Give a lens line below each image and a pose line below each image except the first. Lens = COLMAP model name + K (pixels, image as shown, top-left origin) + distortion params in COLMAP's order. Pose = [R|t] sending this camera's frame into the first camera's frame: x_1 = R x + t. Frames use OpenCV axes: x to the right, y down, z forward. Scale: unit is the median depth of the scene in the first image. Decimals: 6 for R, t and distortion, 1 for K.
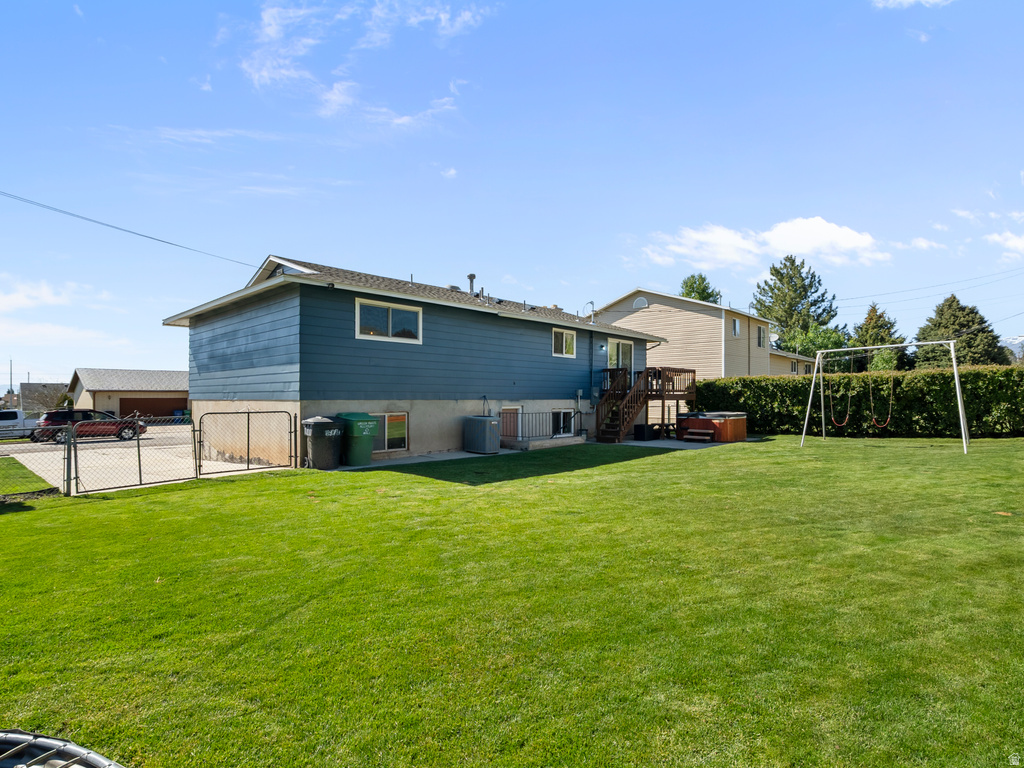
lens RADIAL K [[525.9, 0, 515.6], [0, 525.9, 379.3], [0, 0, 1]] dist [-0.007038, 0.002179]
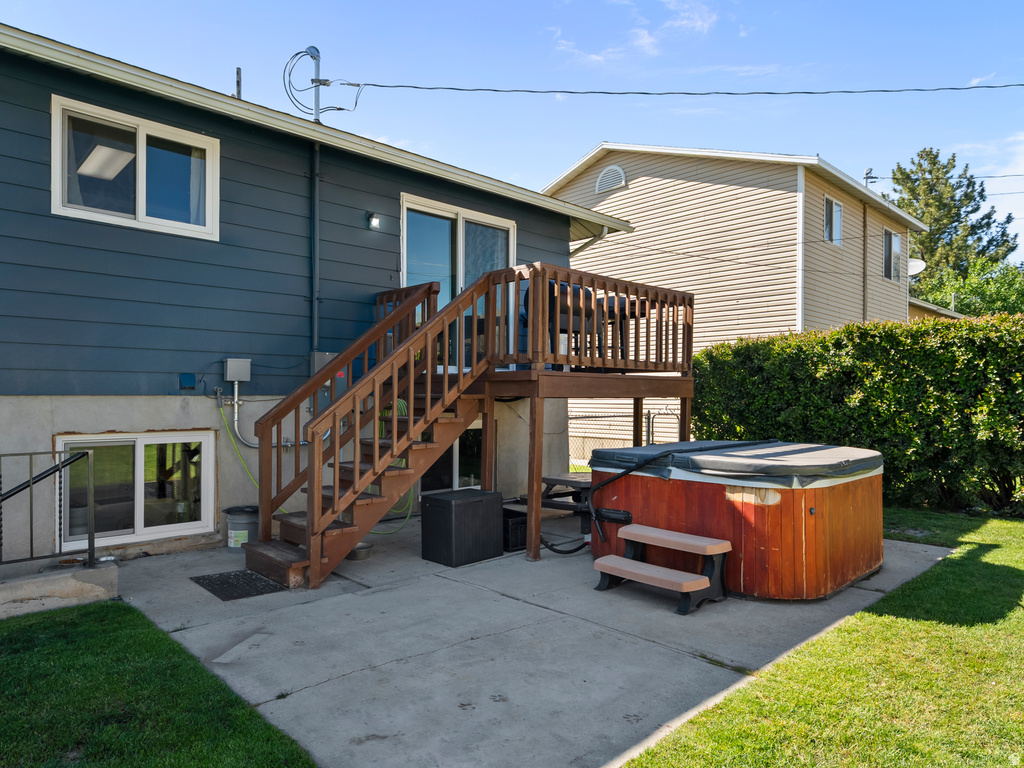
lens RADIAL K [[651.8, 0, 509.5], [0, 651.8, 394.0], [0, 0, 1]] dist [0.005707, -0.000516]
pose [[0.998469, -0.001076, -0.055308, 0.250786], [0.002663, 0.999587, 0.028630, 0.025391], [0.055254, -0.028734, 0.998059, 0.609696]]
